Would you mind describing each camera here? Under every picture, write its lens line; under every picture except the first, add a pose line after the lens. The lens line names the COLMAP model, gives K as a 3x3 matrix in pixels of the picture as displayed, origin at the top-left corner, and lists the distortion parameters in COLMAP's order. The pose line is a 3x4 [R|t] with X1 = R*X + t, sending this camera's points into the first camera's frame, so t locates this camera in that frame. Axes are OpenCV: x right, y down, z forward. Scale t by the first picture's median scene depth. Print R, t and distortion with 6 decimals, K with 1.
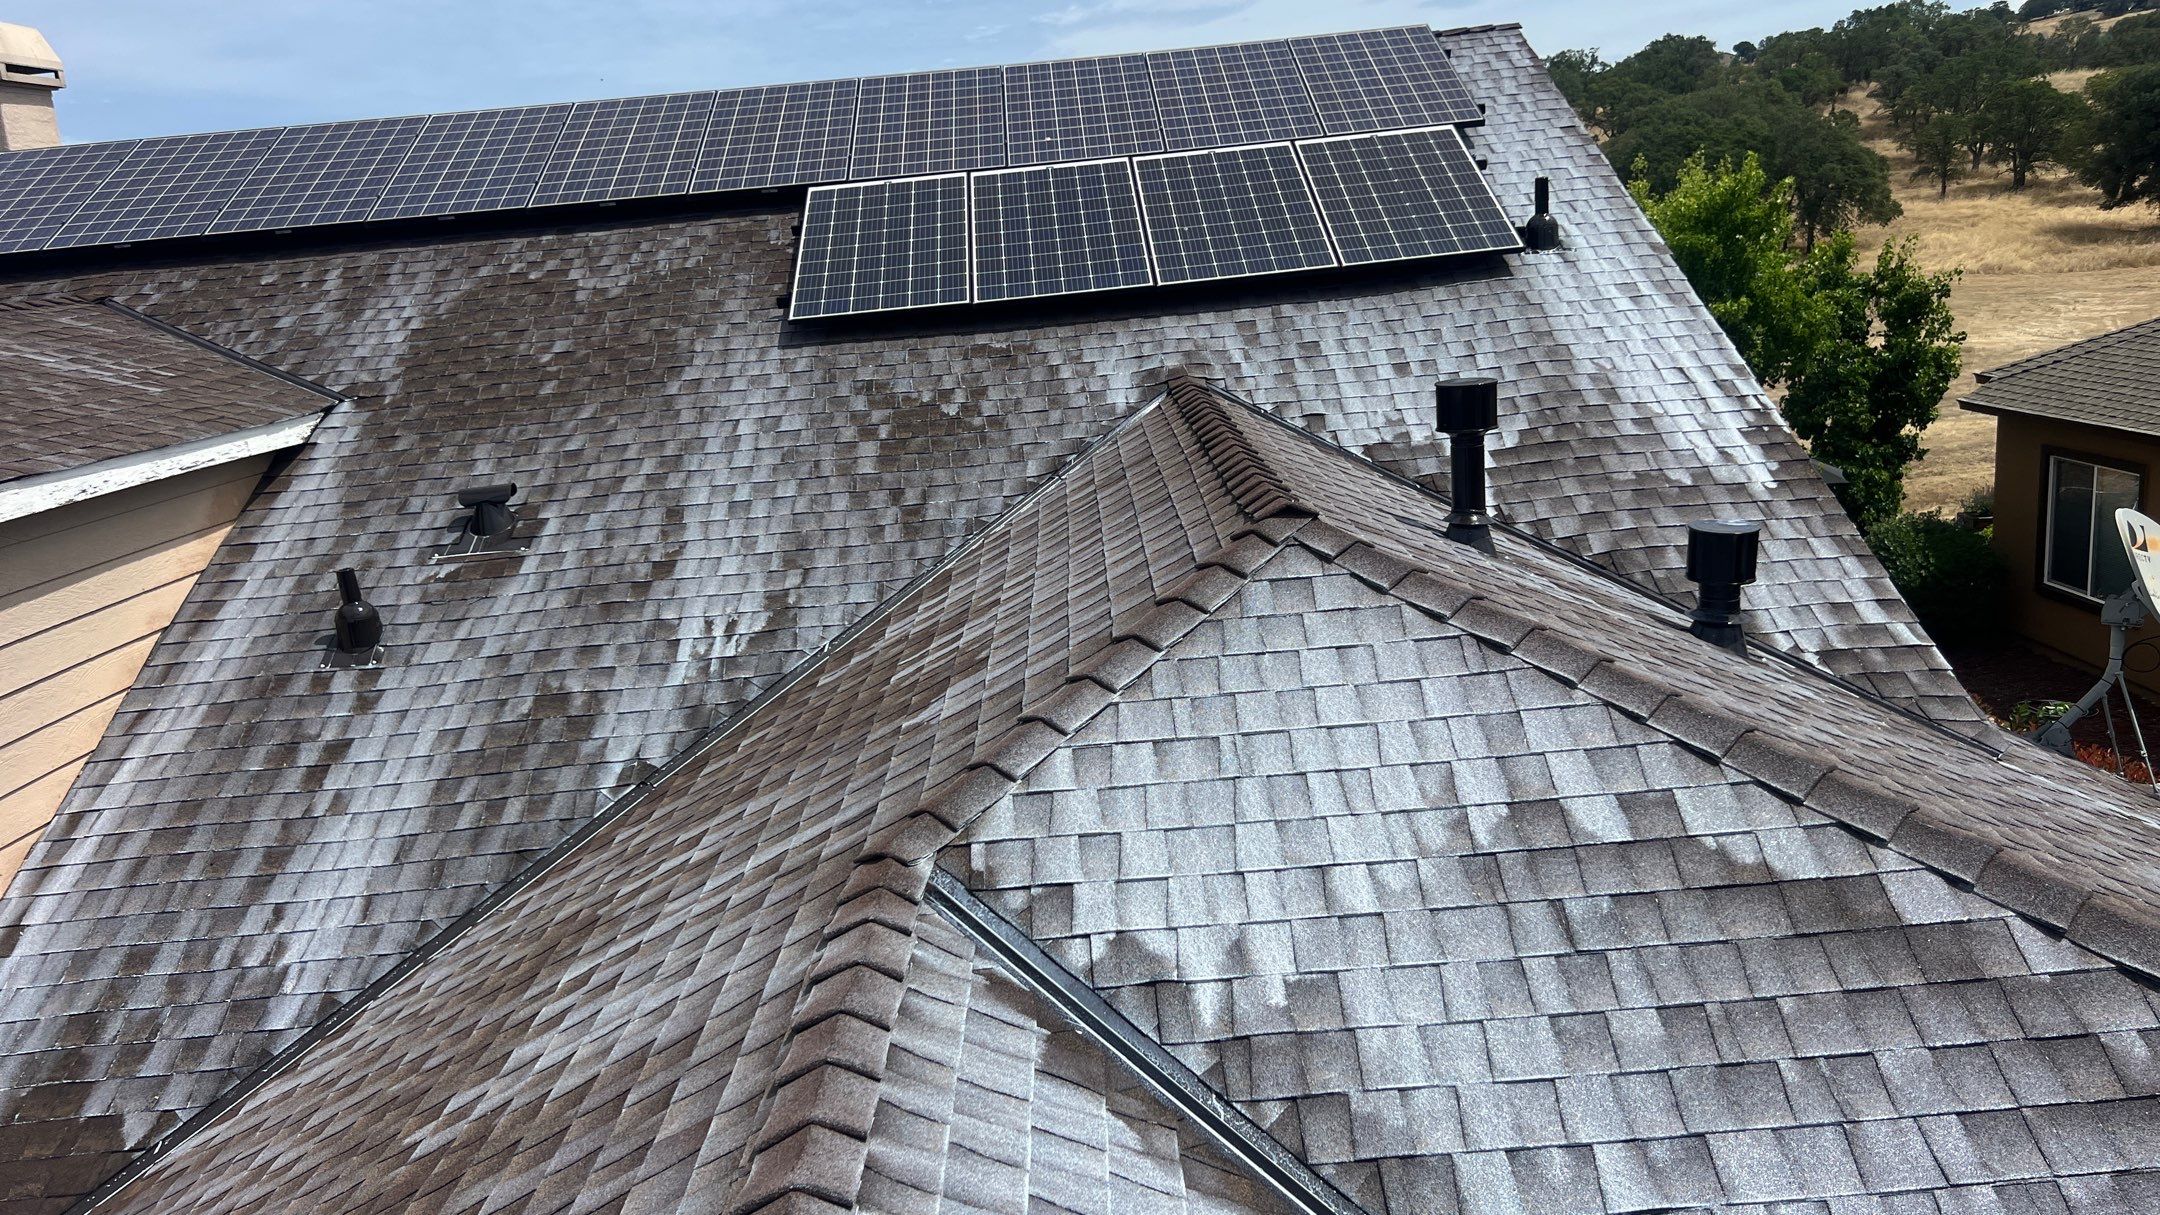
lens RADIAL K [[1631.9, 0, 1077.3], [0, 1631.9, 632.1], [0, 0, 1]] dist [0.065706, -0.083266]
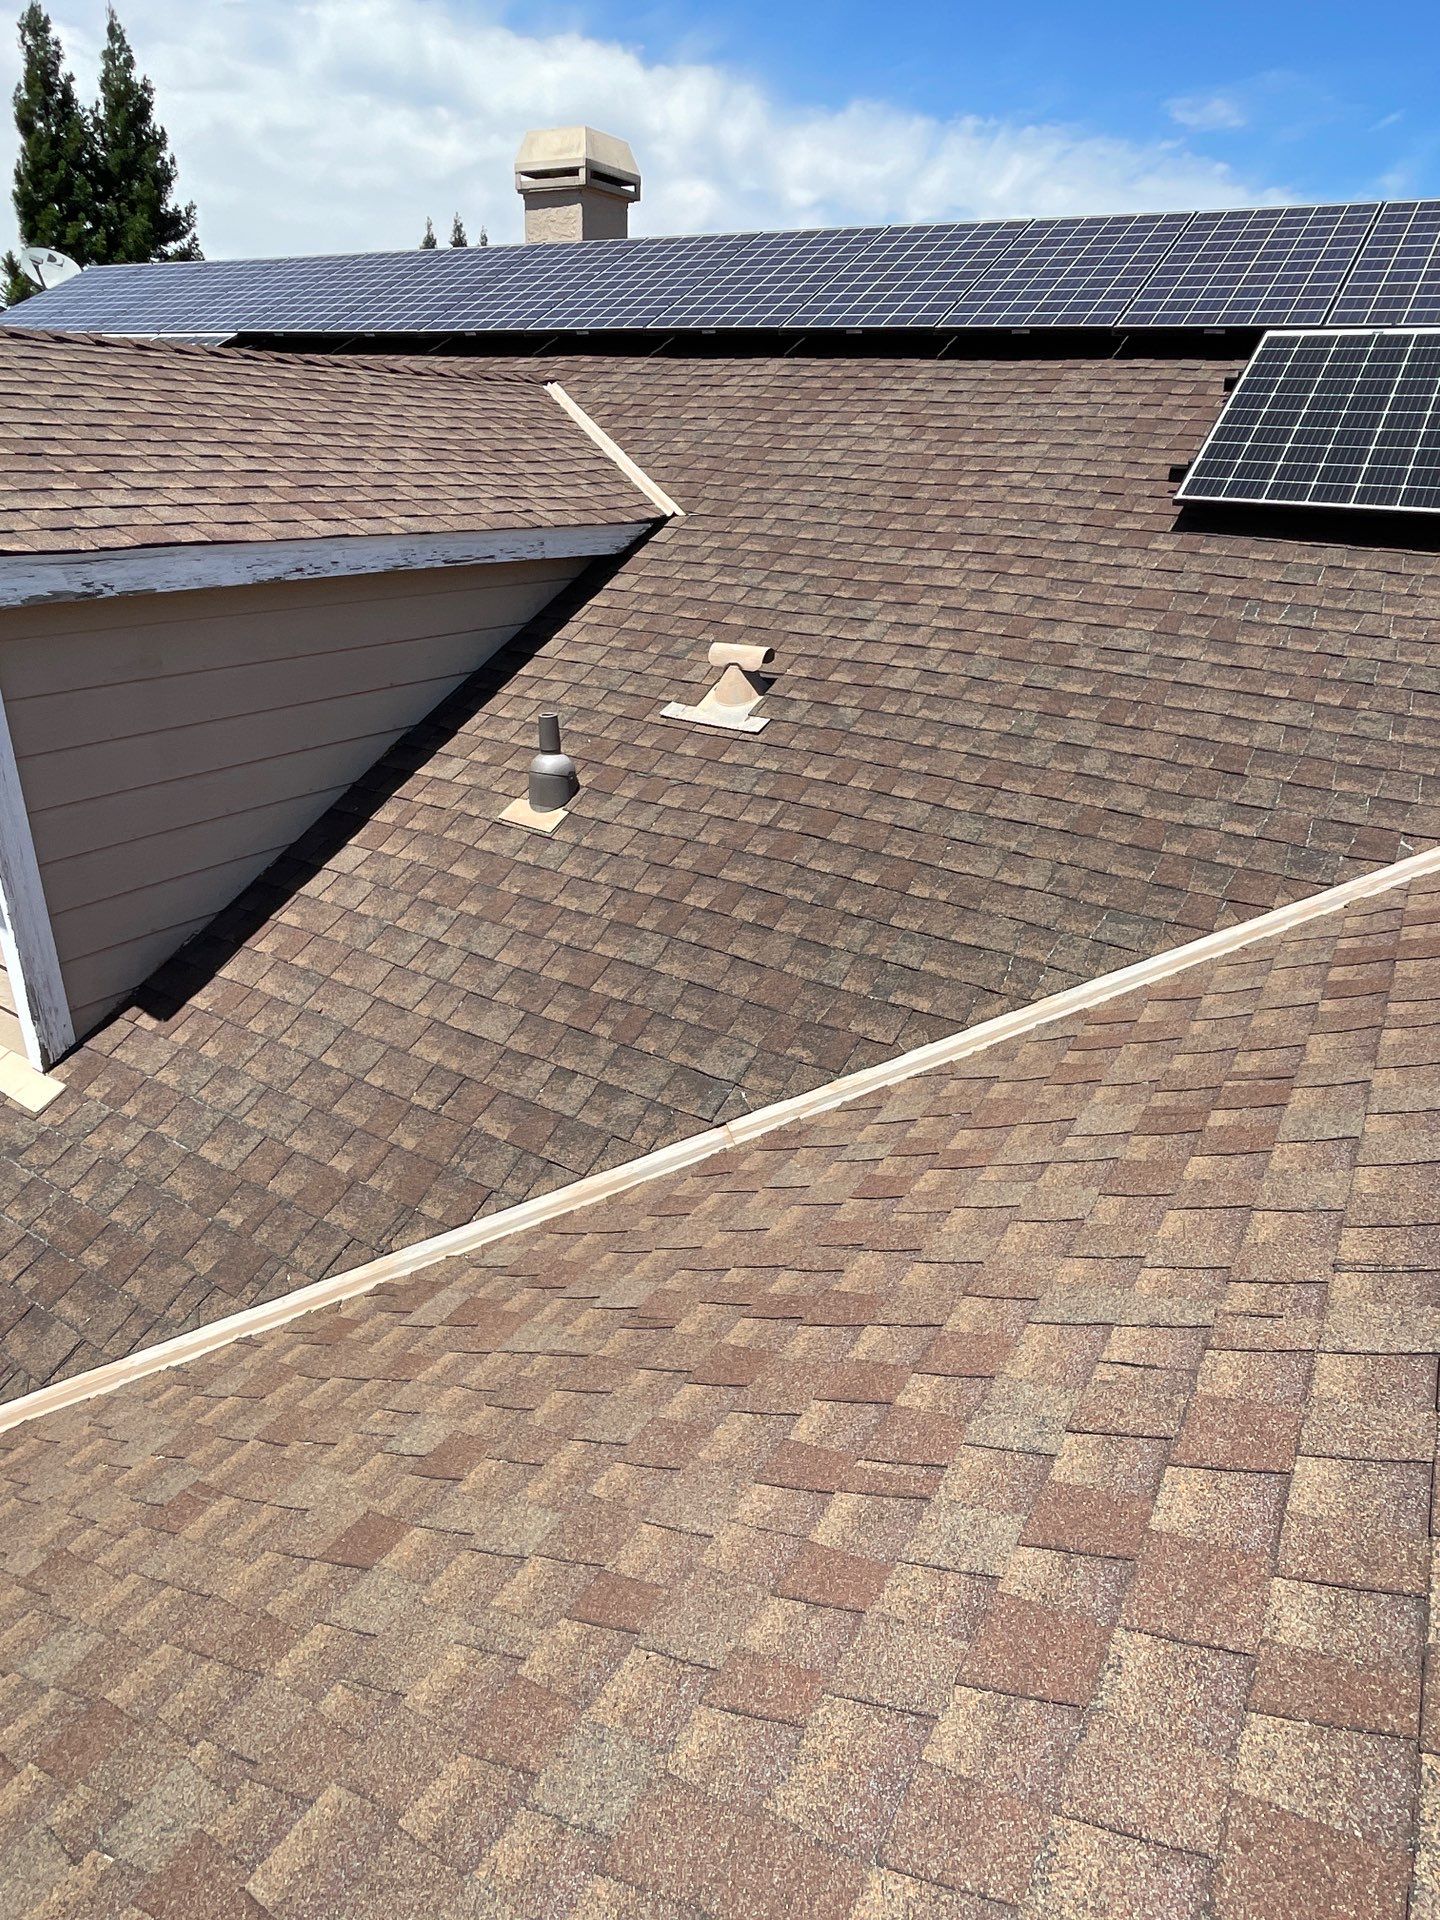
lens RADIAL K [[1129.3, 0, 729.6], [0, 1129.3, 964.4], [0, 0, 1]] dist [-0.003588, -0.001238]
pose [[0.838616, 0.335595, -0.429068, -0.044935], [-0.238293, 0.934329, 0.265038, -0.067497], [0.489836, -0.120021, 0.863514, 0.365164]]
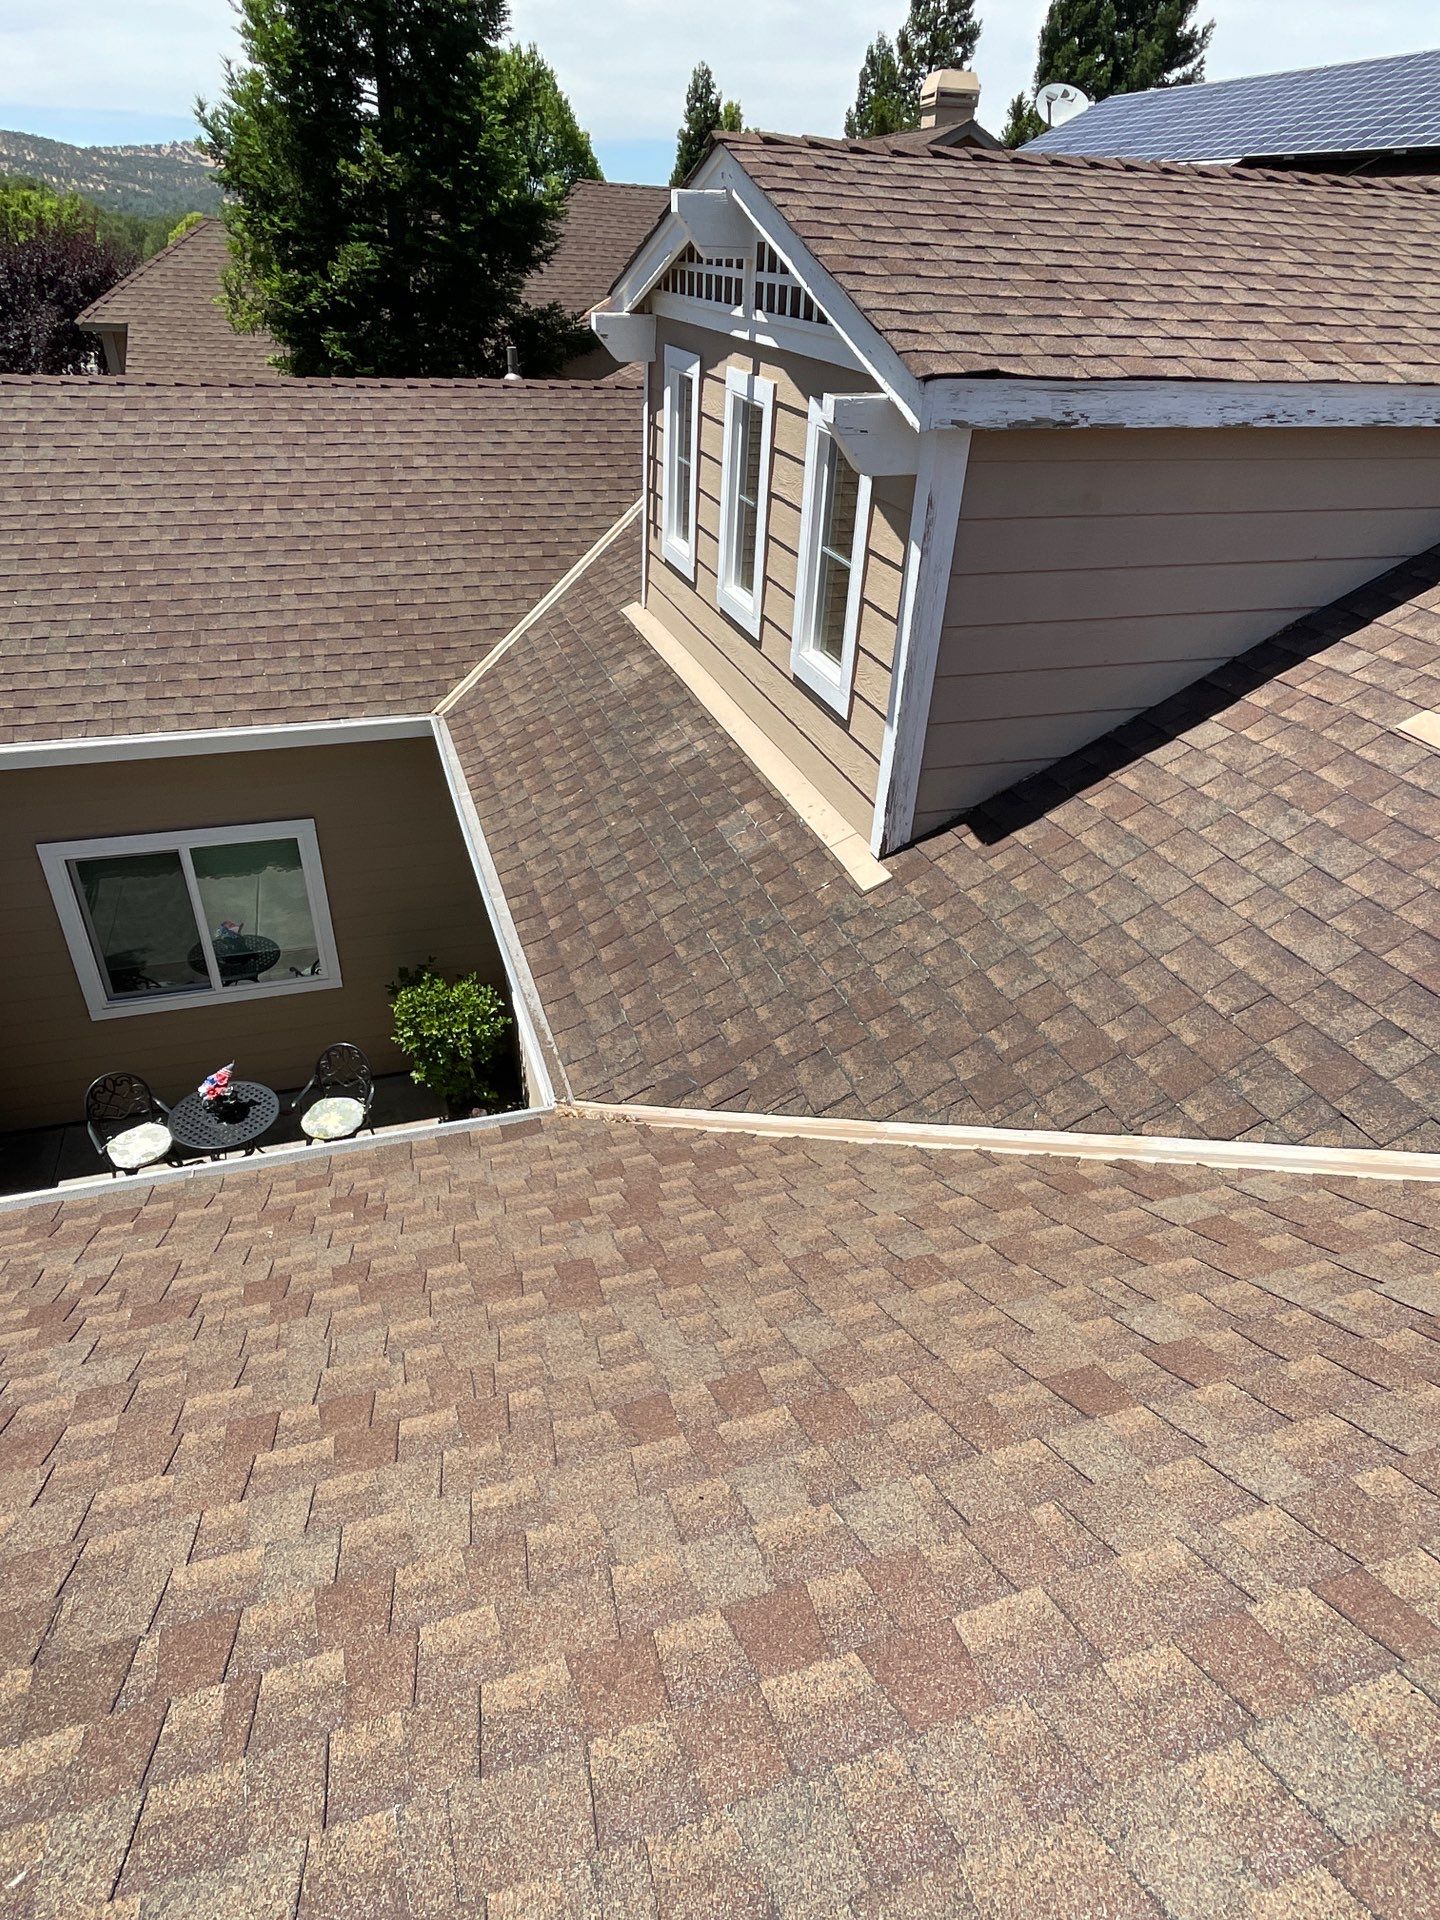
lens RADIAL K [[1129.3, 0, 724.7], [0, 1129.3, 964.6], [0, 0, 1]] dist [-0.003588, -0.001238]
pose [[0.300579, 0.594454, -0.745840, -0.062741], [-0.285751, 0.802208, 0.524222, -0.054143], [0.909944, 0.055555, 0.410993, 0.347764]]
